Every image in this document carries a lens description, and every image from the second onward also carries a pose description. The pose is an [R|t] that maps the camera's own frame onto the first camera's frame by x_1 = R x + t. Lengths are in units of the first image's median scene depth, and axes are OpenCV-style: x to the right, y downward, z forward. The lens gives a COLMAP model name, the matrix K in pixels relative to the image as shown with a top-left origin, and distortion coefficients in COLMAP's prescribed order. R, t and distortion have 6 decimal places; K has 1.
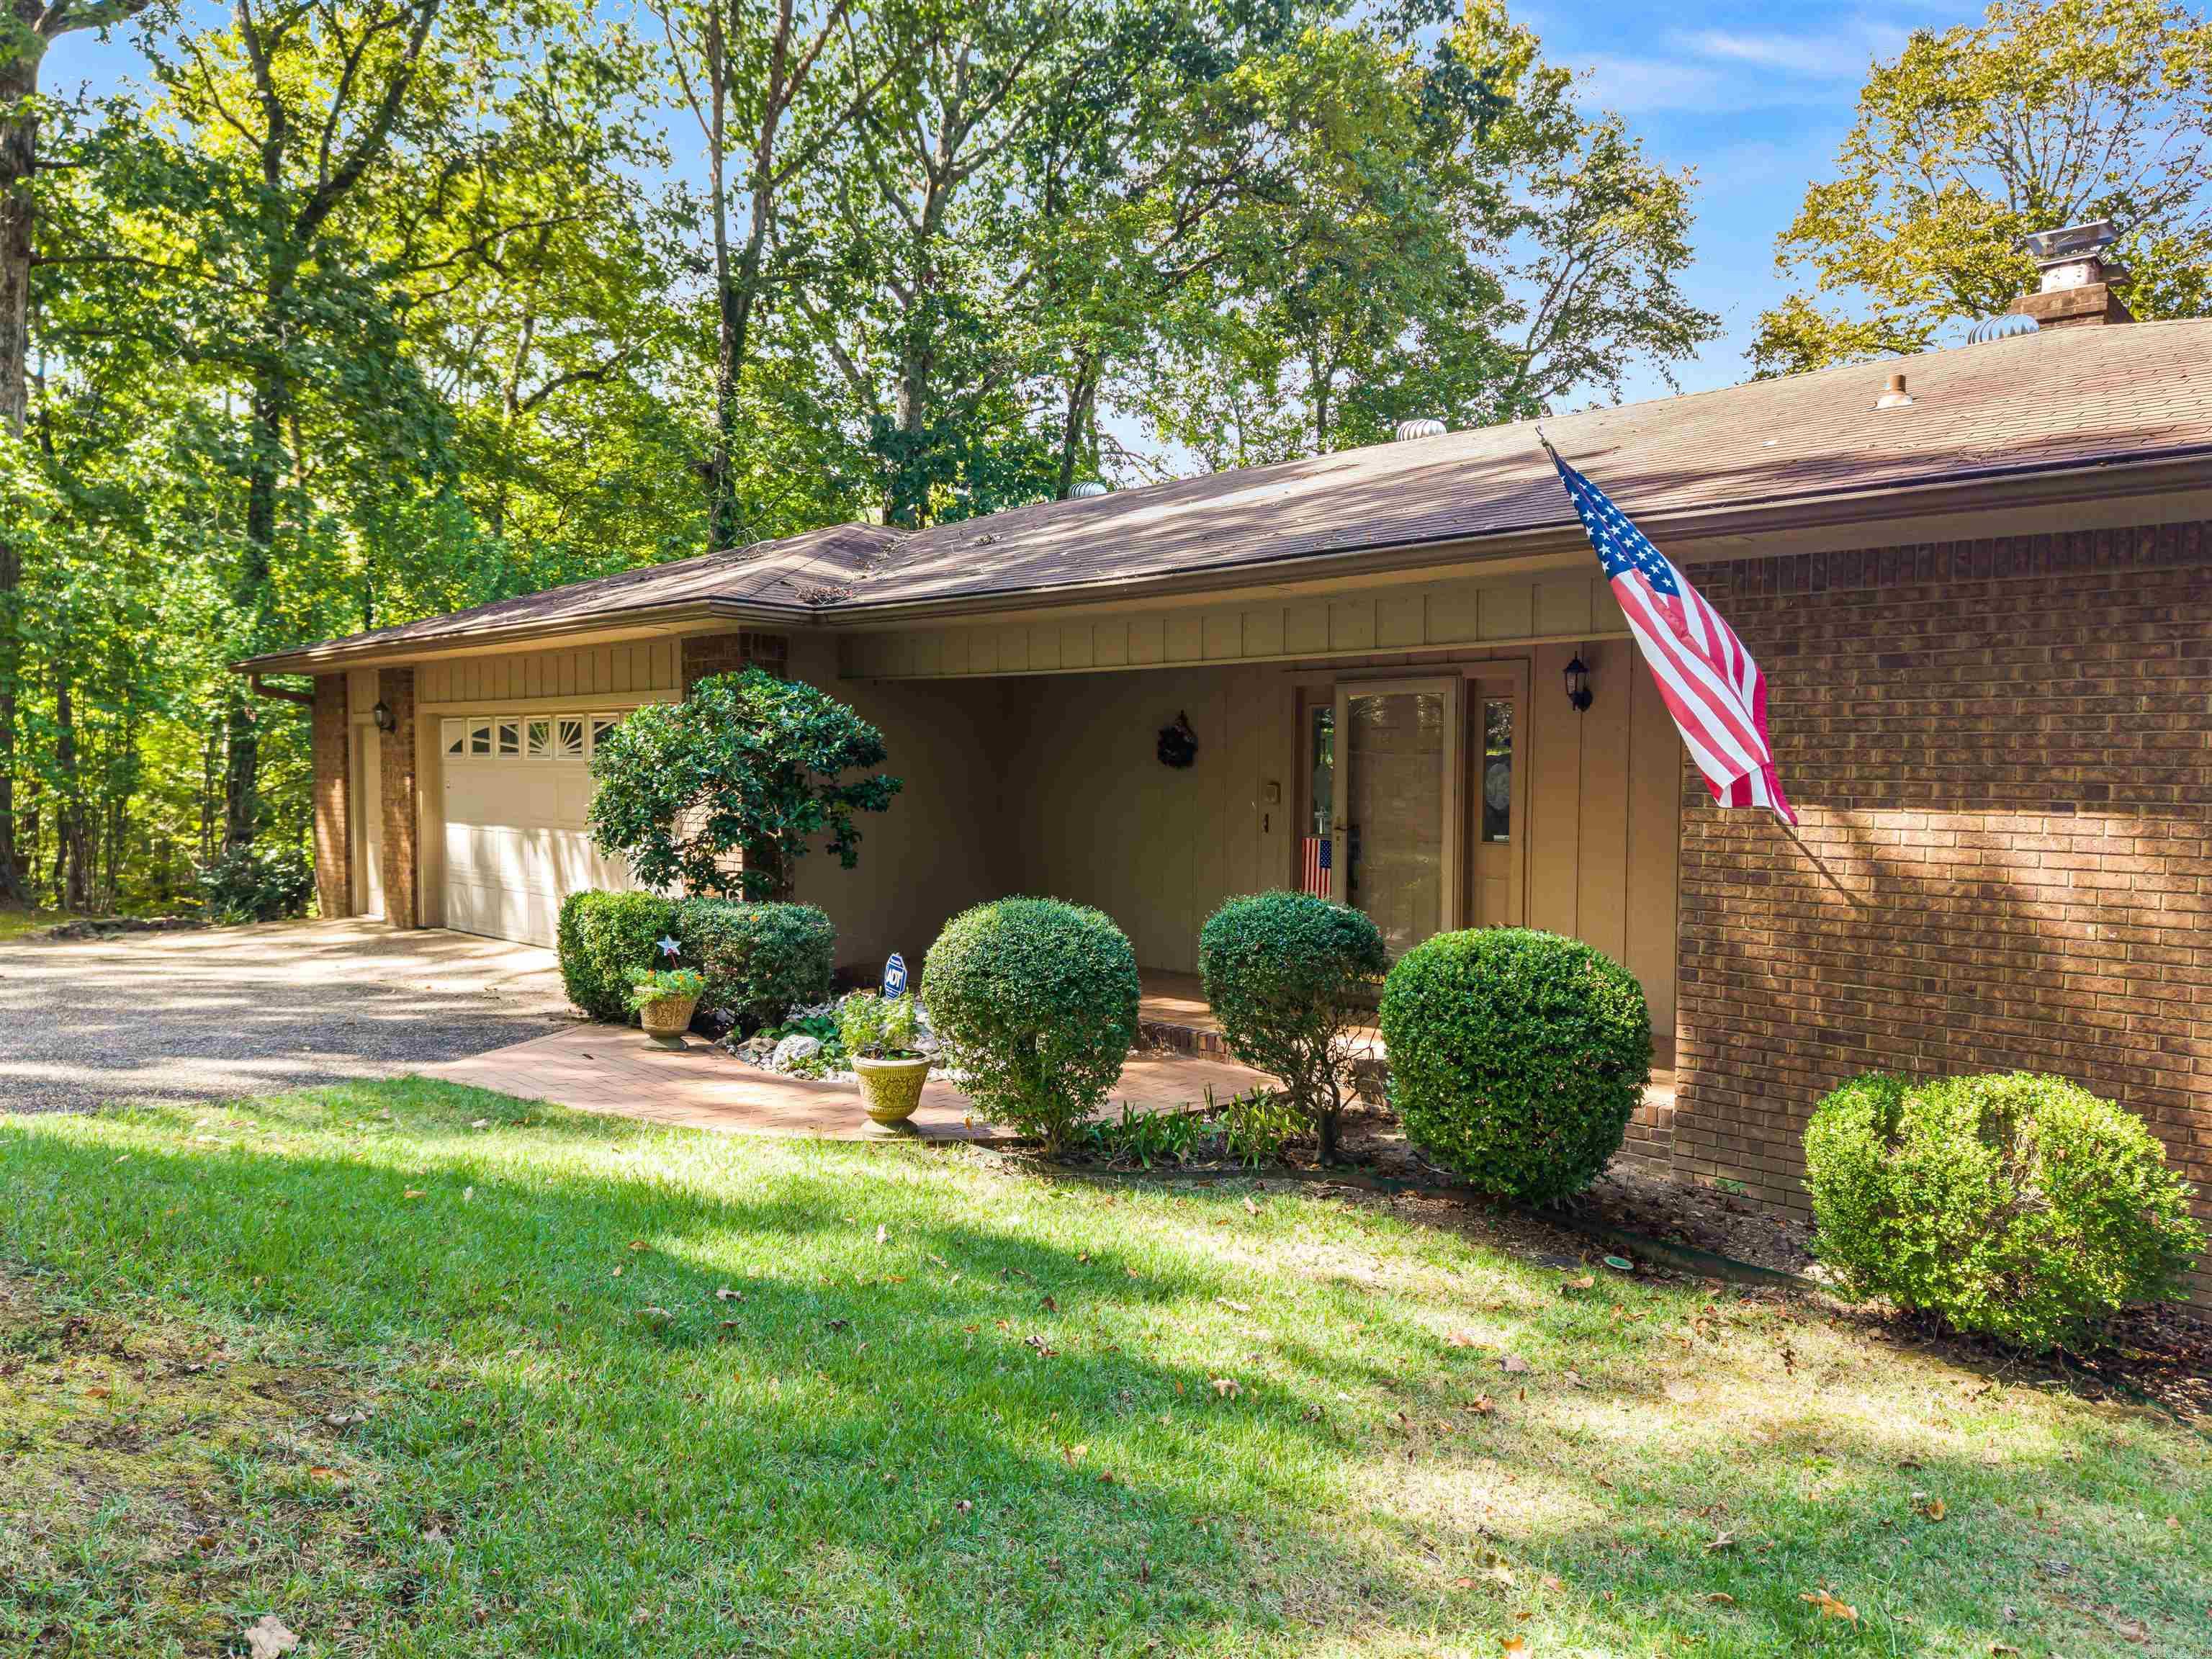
lens RADIAL K [[1443.8, 0, 1024.3], [0, 1443.8, 828.4], [0, 0, 1]] dist [0.003350, 0.000069]
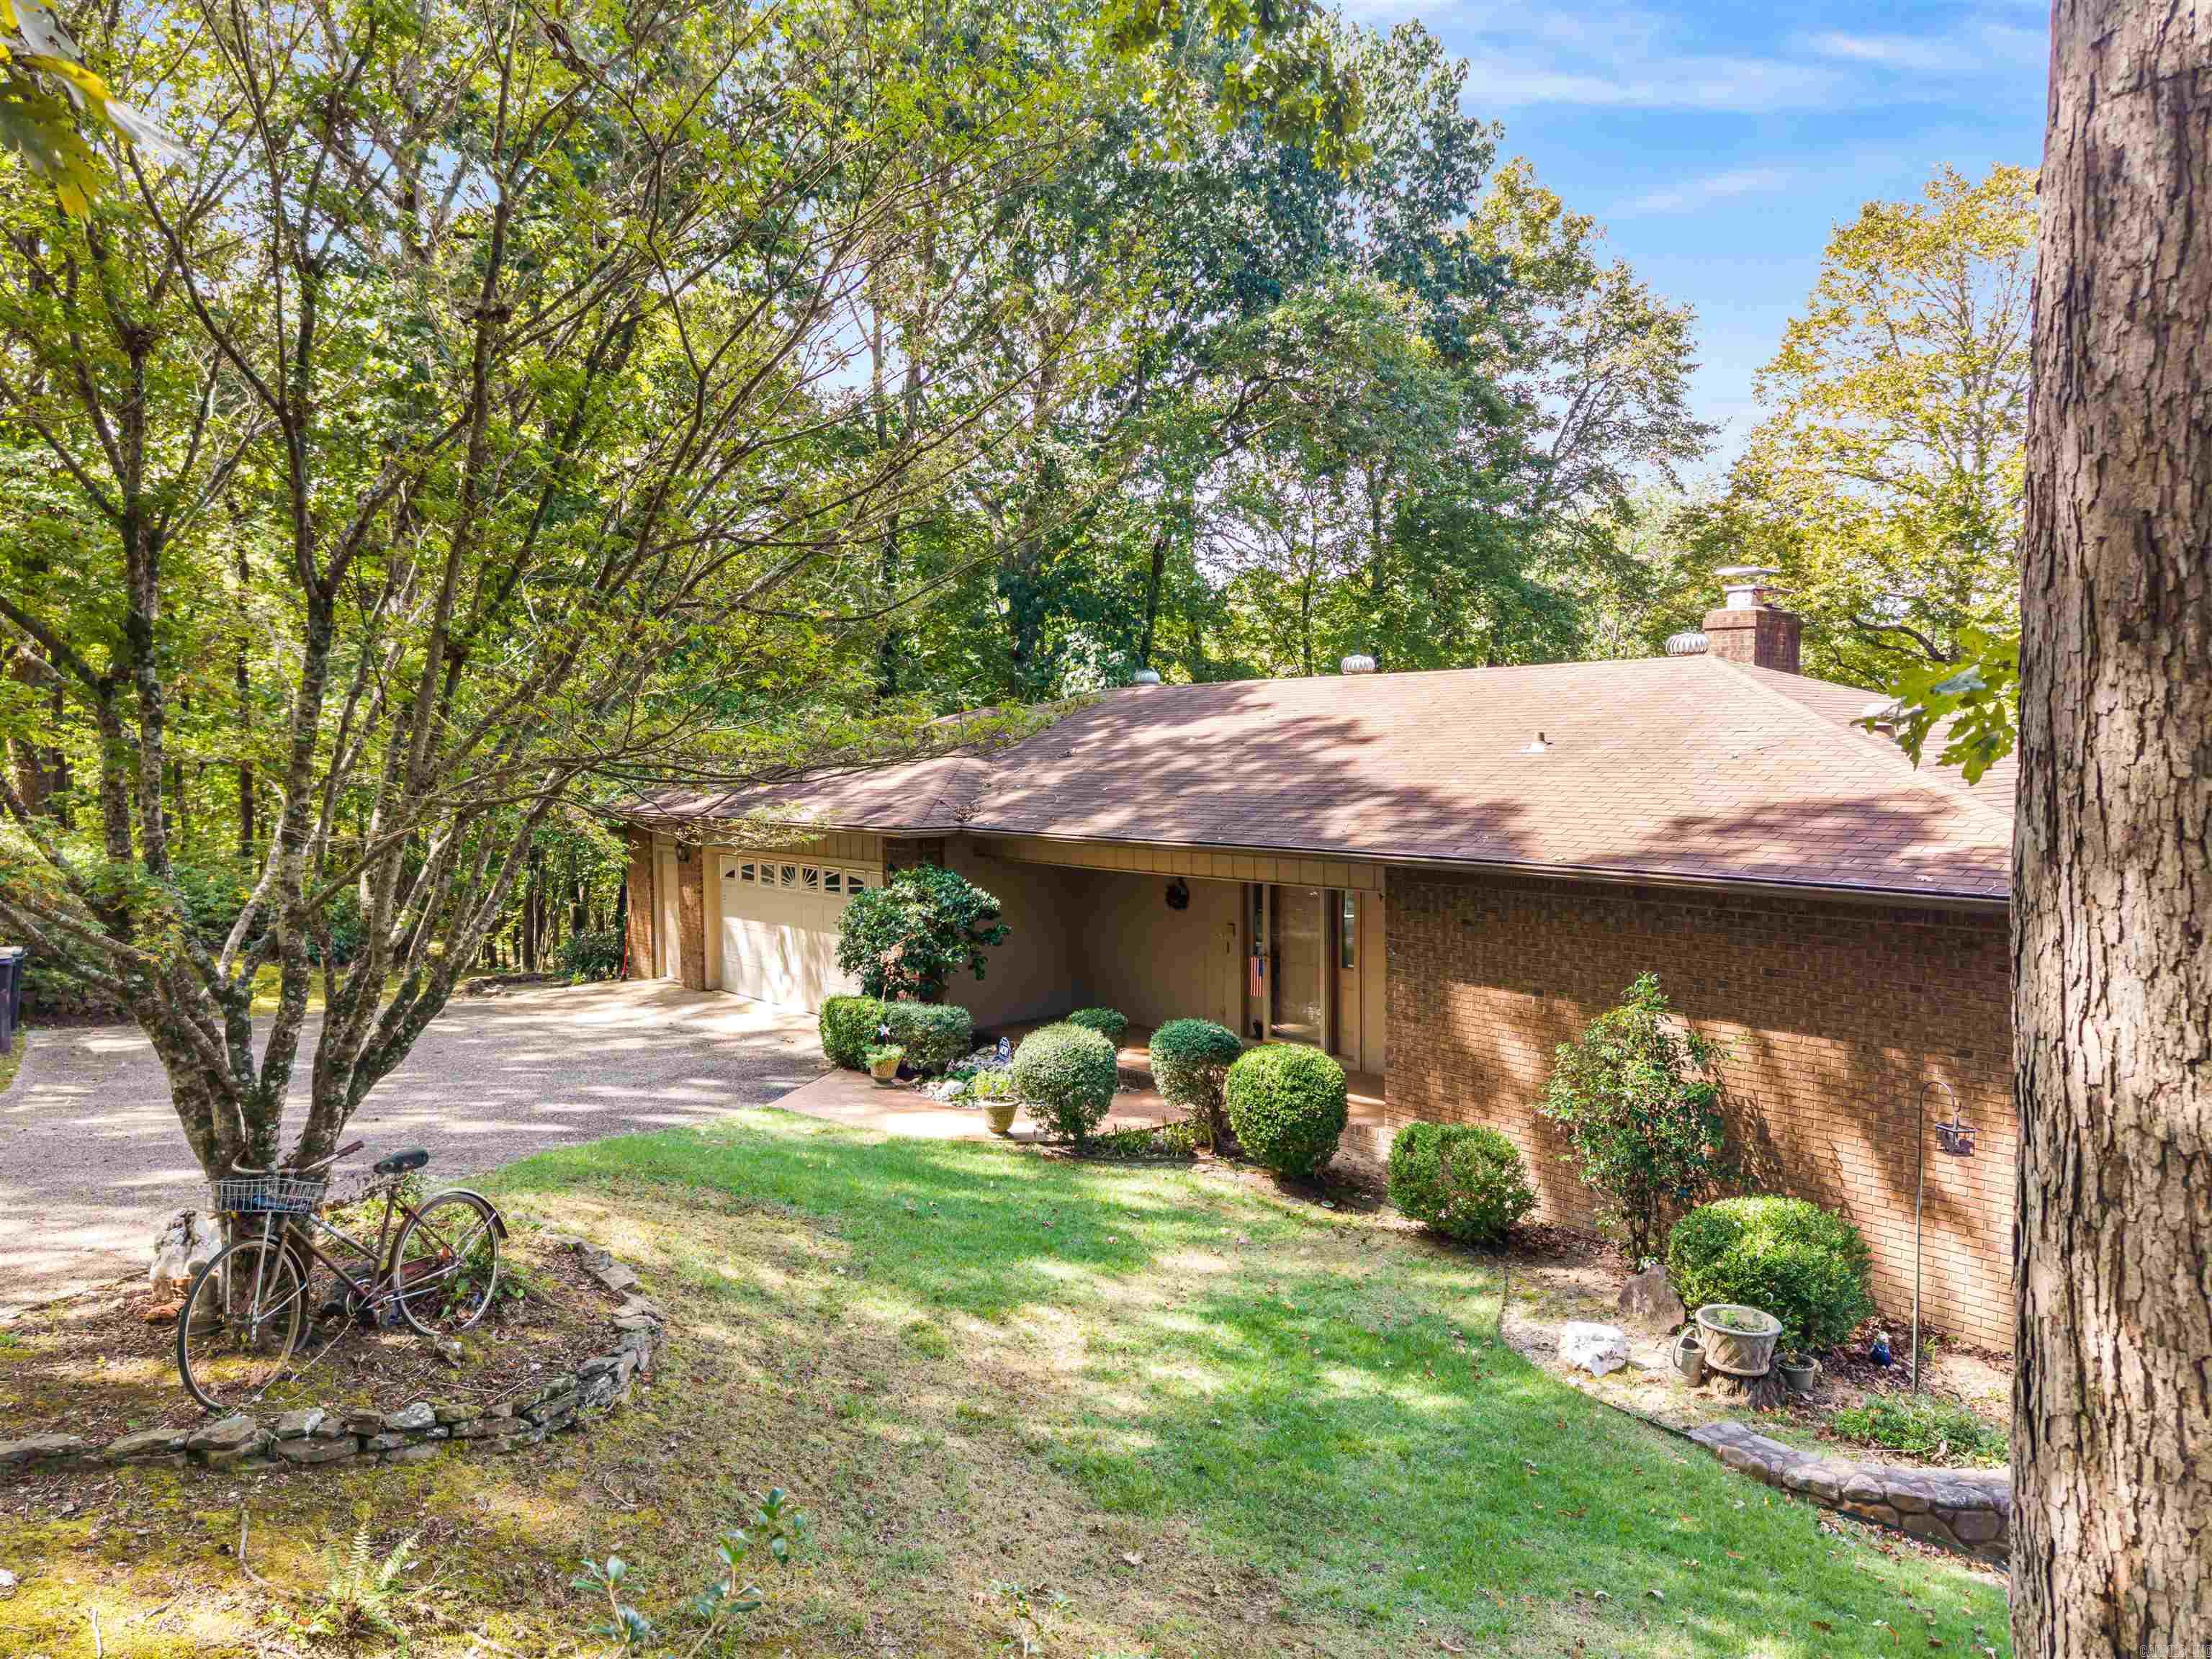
lens RADIAL K [[1473.9, 0, 1106.0], [0, 1473.9, 829.5], [0, 0, 1]] dist [0.001421, 0.000793]
pose [[0.999044, -0.000413, -0.043707, 0.119135], [0.001826, 0.999477, 0.032281, -0.231660], [0.043671, -0.032330, 0.998523, -0.847668]]
